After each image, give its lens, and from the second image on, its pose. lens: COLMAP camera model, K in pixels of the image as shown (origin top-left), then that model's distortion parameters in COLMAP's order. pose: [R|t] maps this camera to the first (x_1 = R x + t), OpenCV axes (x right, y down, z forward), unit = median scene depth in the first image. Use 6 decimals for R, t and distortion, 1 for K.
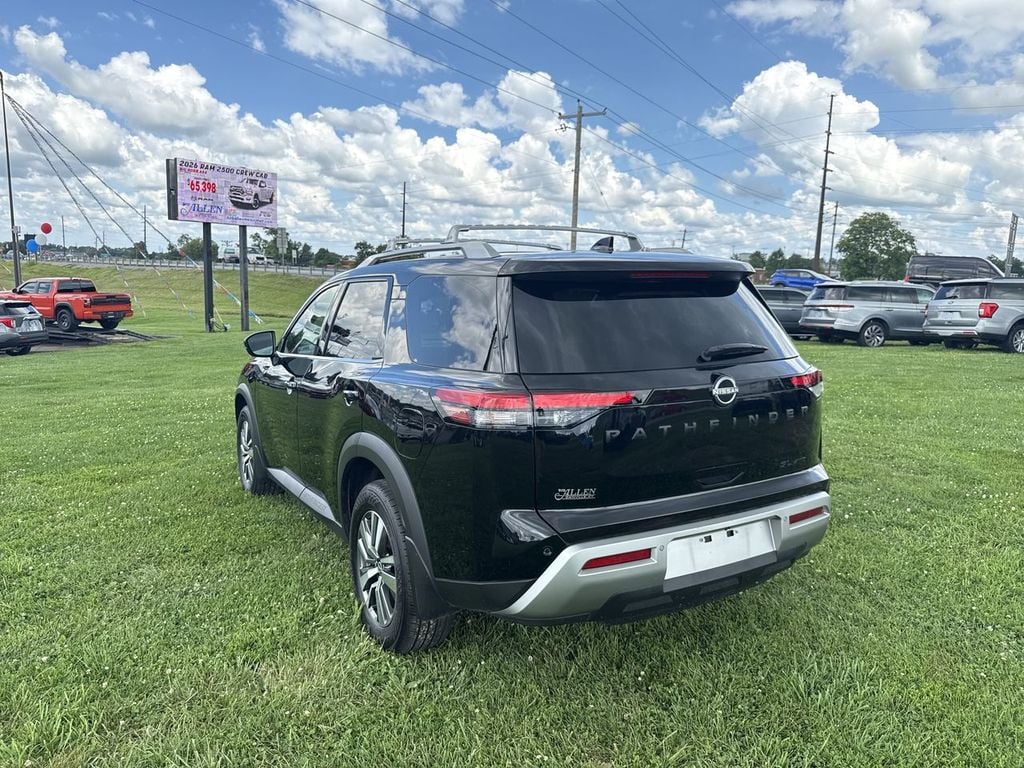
lens RADIAL K [[736.2, 0, 502.9], [0, 736.2, 388.1], [0, 0, 1]] dist [0.043903, -0.041660]
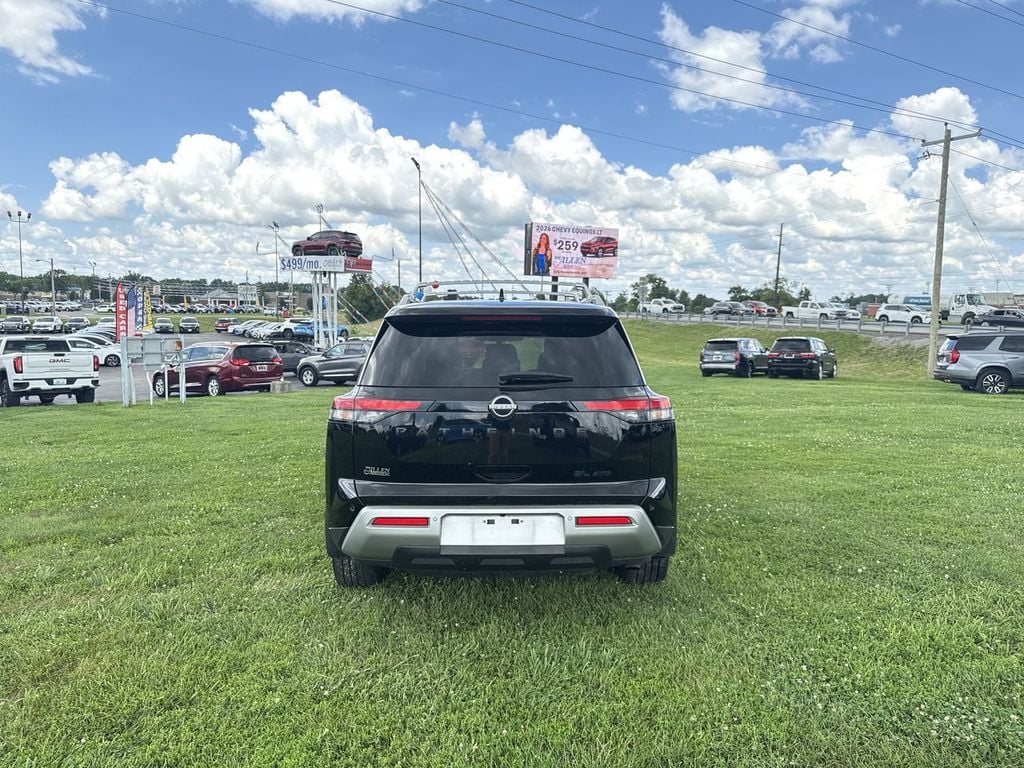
lens RADIAL K [[736.2, 0, 503.6], [0, 736.2, 387.9], [0, 0, 1]] dist [0.043903, -0.041660]
pose [[0.882658, 0.043974, -0.467954, 0.108693], [-0.072237, 0.996477, -0.042614, 0.003075], [0.464432, 0.071417, 0.882725, -0.016675]]
